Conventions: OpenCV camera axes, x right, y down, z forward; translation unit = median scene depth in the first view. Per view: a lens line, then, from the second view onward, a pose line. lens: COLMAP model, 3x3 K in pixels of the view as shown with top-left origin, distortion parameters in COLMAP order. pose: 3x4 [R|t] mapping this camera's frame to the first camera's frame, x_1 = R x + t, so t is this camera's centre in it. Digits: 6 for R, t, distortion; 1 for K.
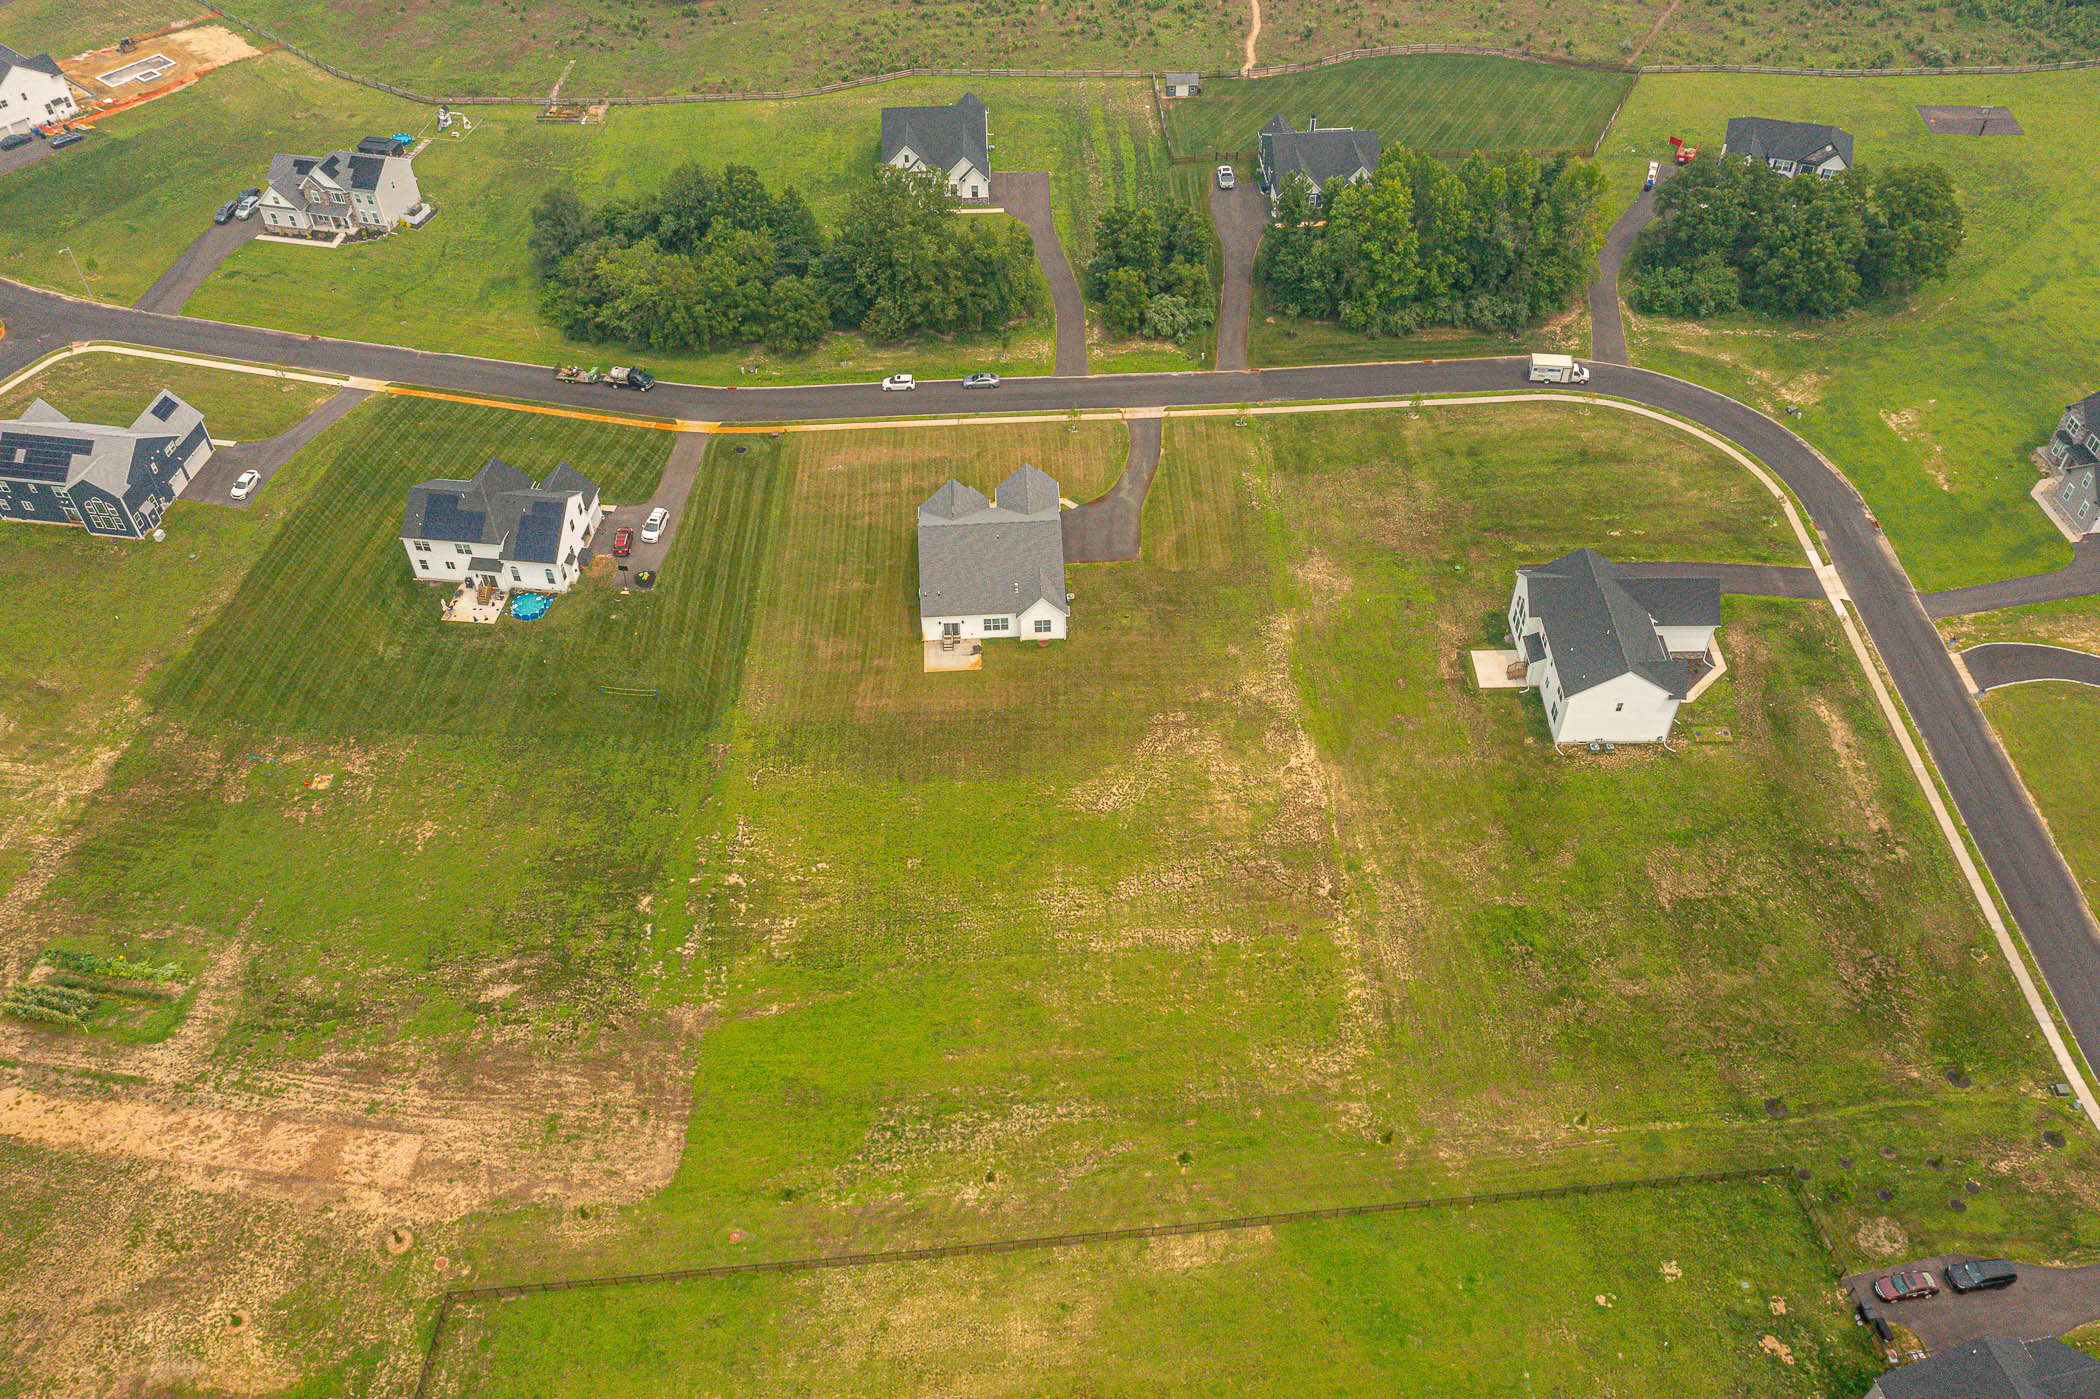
lens RADIAL K [[1656.0, 0, 1060.8], [0, 1656.0, 691.1], [0, 0, 1]] dist [0.000368, 0.001424]
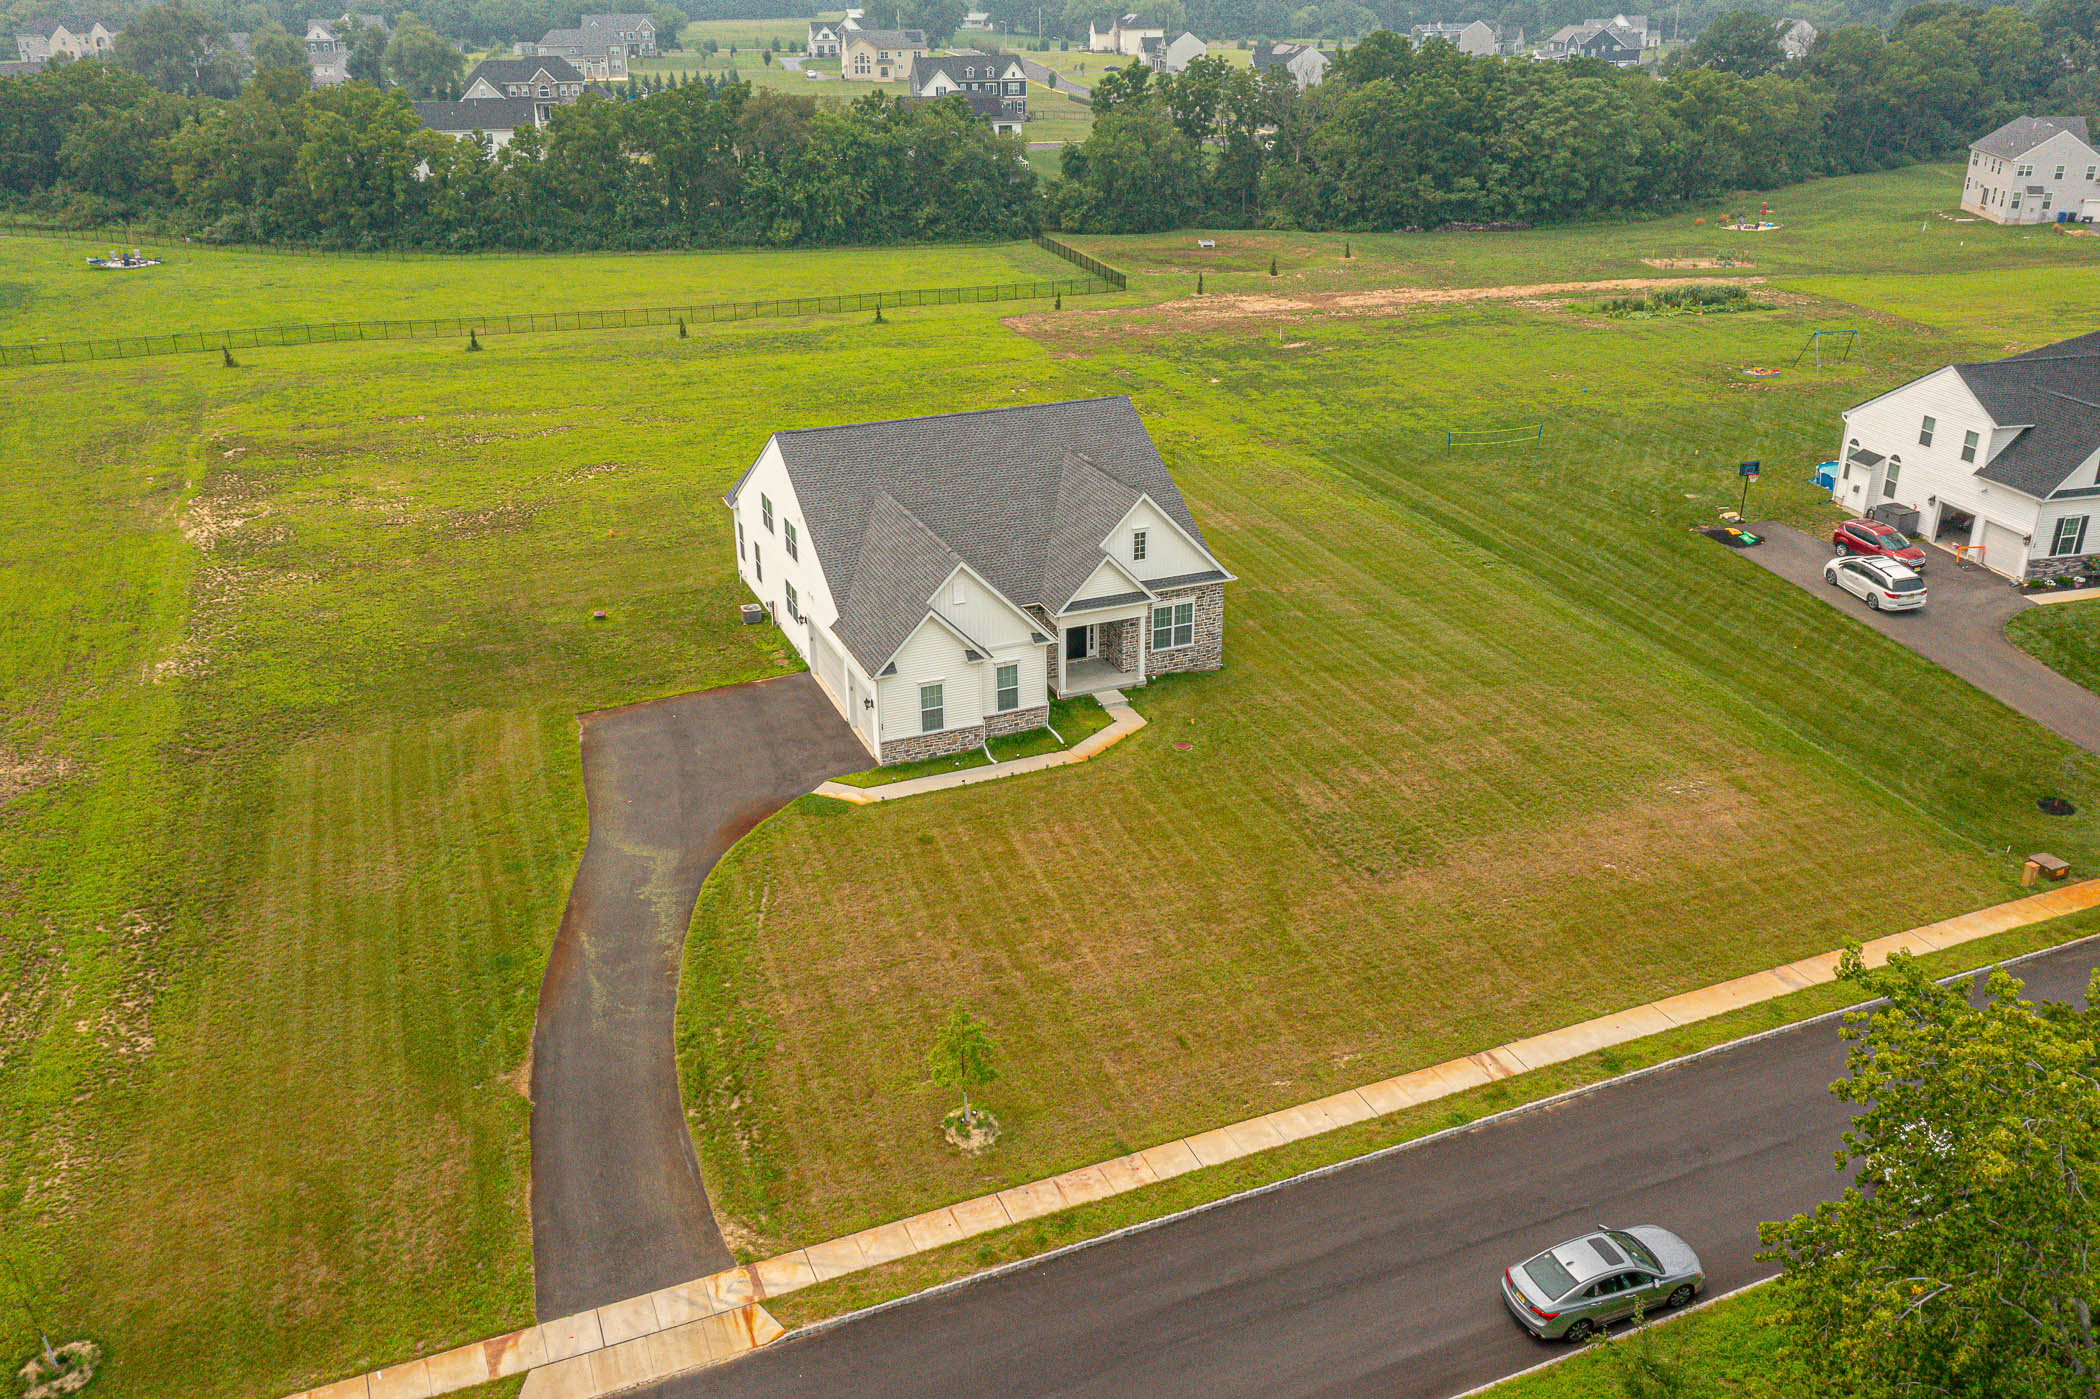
lens RADIAL K [[1656.0, 0, 1047.1], [0, 1656.0, 737.5], [0, 0, 1]] dist [0.000368, 0.001424]
pose [[-0.942639, 0.154813, -0.295743, 0.064889], [-0.228202, 0.347740, 0.909396, -0.448857], [0.243628, 0.924721, -0.292465, 1.249220]]
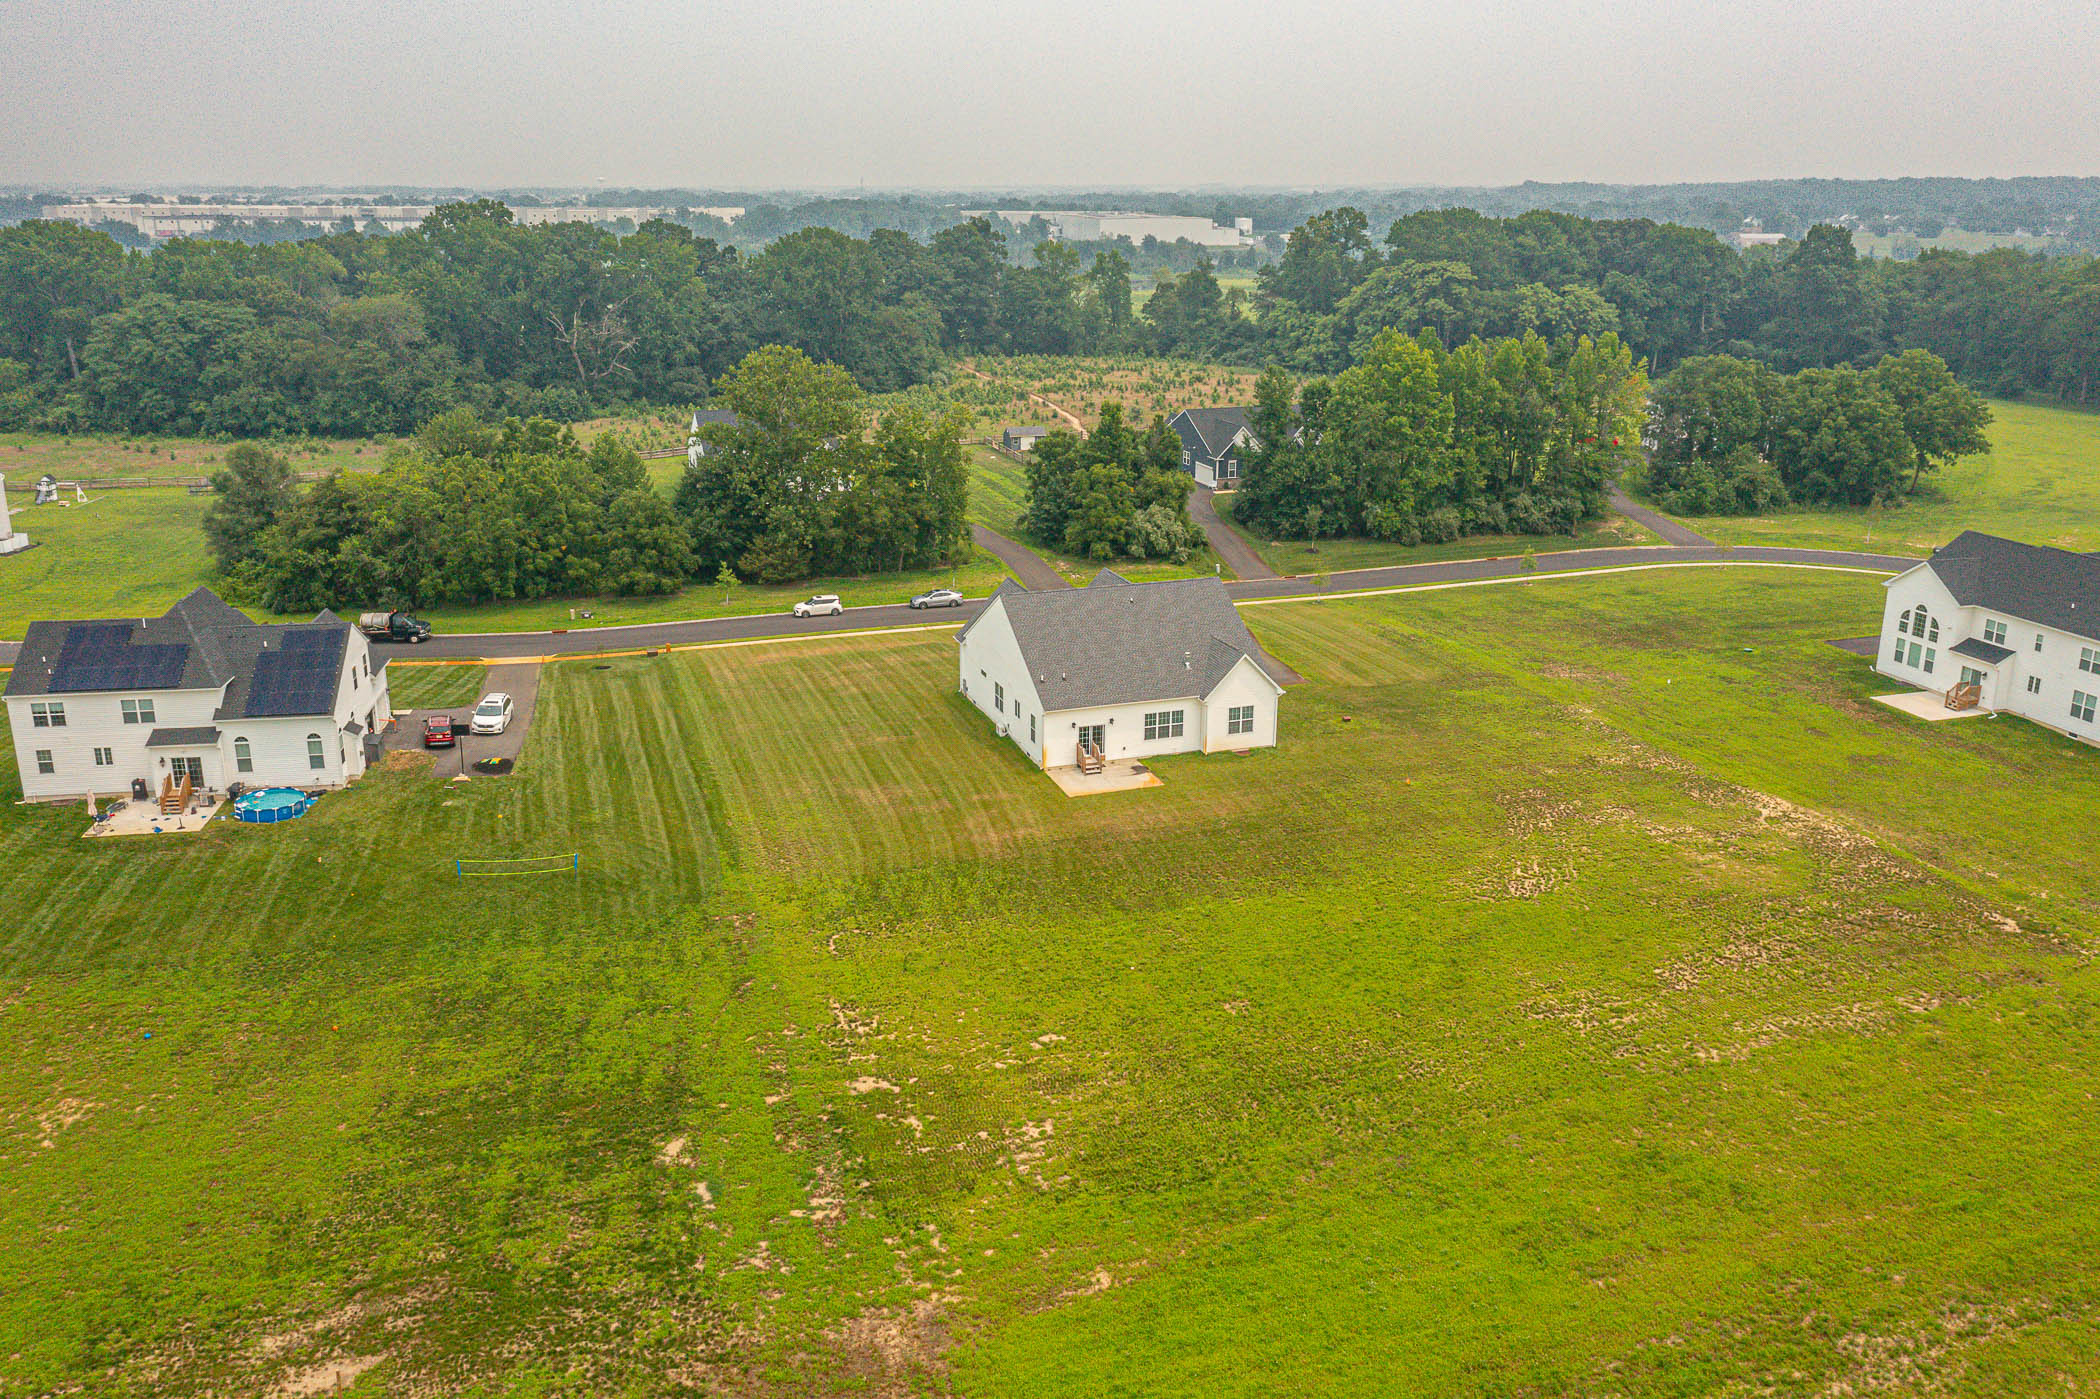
lens RADIAL K [[1656.0, 0, 1055.0], [0, 1656.0, 714.0], [0, 0, 1]] dist [0.000368, 0.001424]
pose [[0.959502, -0.073147, 0.272039, -0.243722], [0.191675, 0.877211, -0.440183, 0.213367], [-0.206437, 0.474500, 0.855707, 0.535570]]
